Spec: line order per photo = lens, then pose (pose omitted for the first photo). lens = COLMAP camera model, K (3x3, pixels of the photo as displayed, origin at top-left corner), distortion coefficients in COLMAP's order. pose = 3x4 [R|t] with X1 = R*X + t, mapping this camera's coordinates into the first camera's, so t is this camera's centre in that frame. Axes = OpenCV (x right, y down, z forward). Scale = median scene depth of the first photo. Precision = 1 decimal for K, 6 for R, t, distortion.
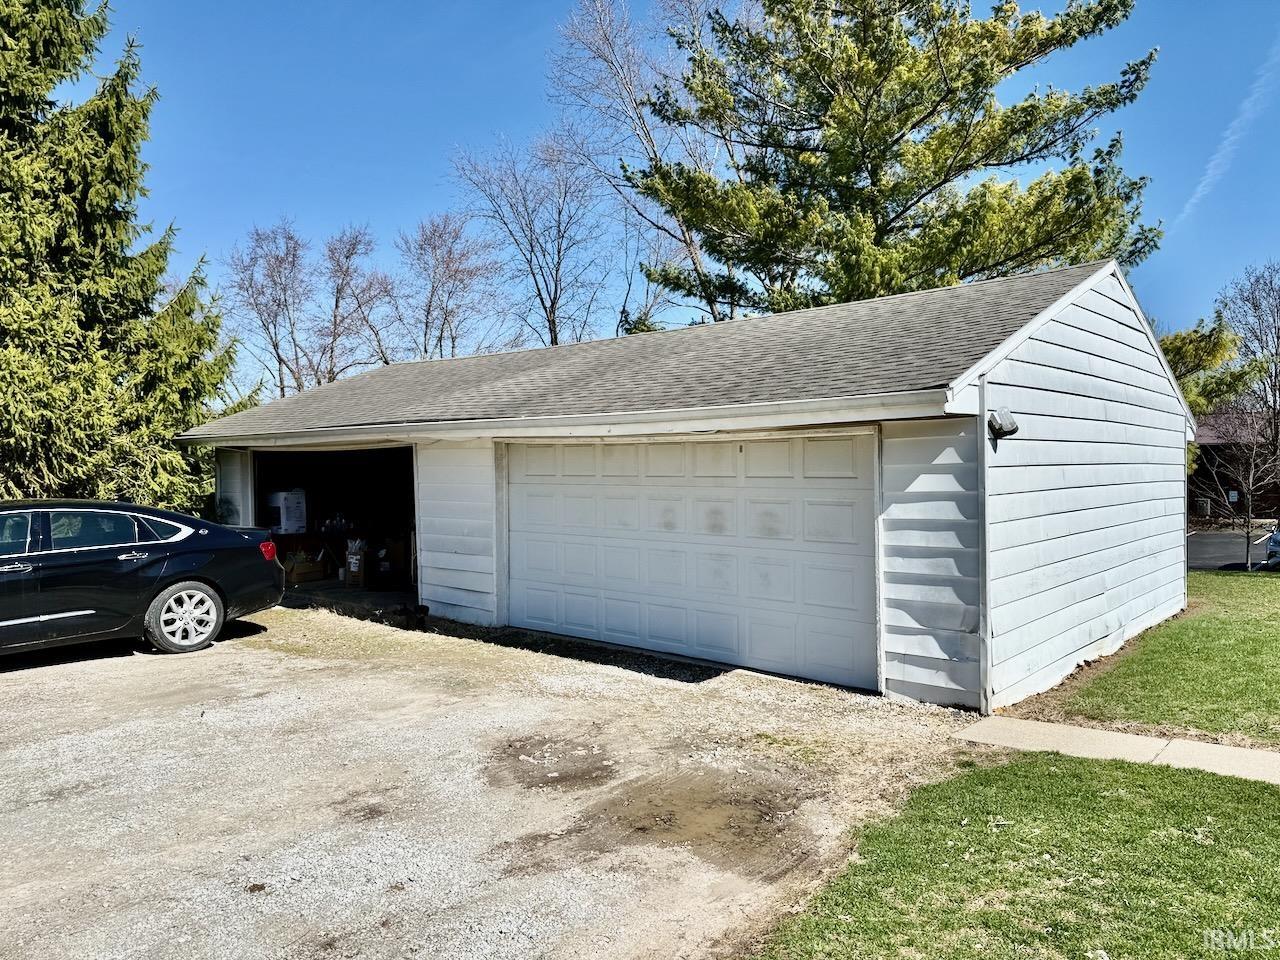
lens RADIAL K [[909.1, 0, 640.2], [0, 909.1, 484.3], [0, 0, 1]] dist [0.069038, -0.049503]
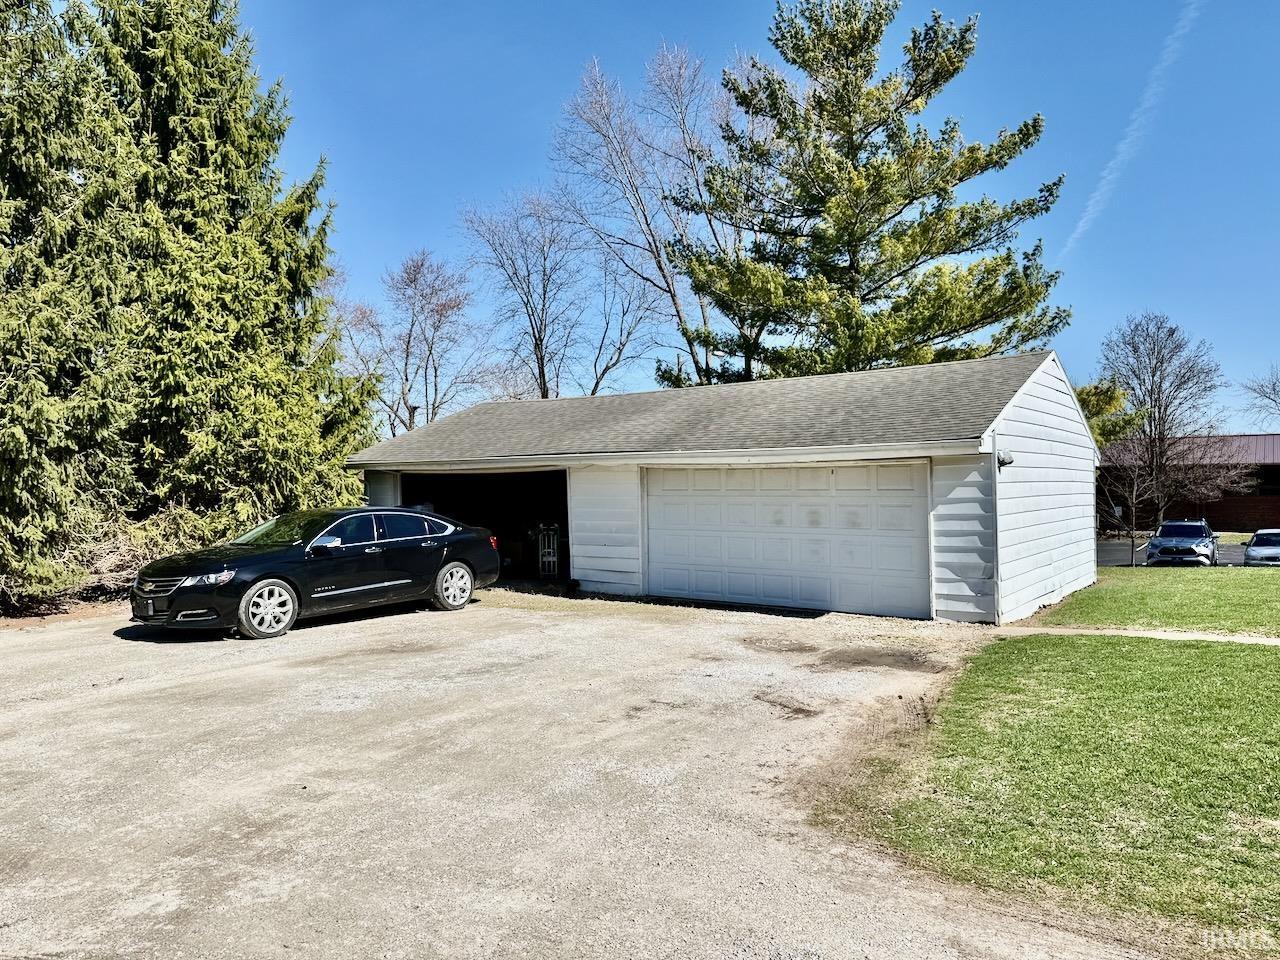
lens RADIAL K [[909.1, 0, 639.1], [0, 909.1, 485.2], [0, 0, 1]] dist [0.069038, -0.049503]
pose [[0.995682, -0.001732, 0.092810, -0.292836], [0.003729, 0.999765, -0.021353, 0.012684], [-0.092751, 0.021606, 0.995455, -0.425668]]
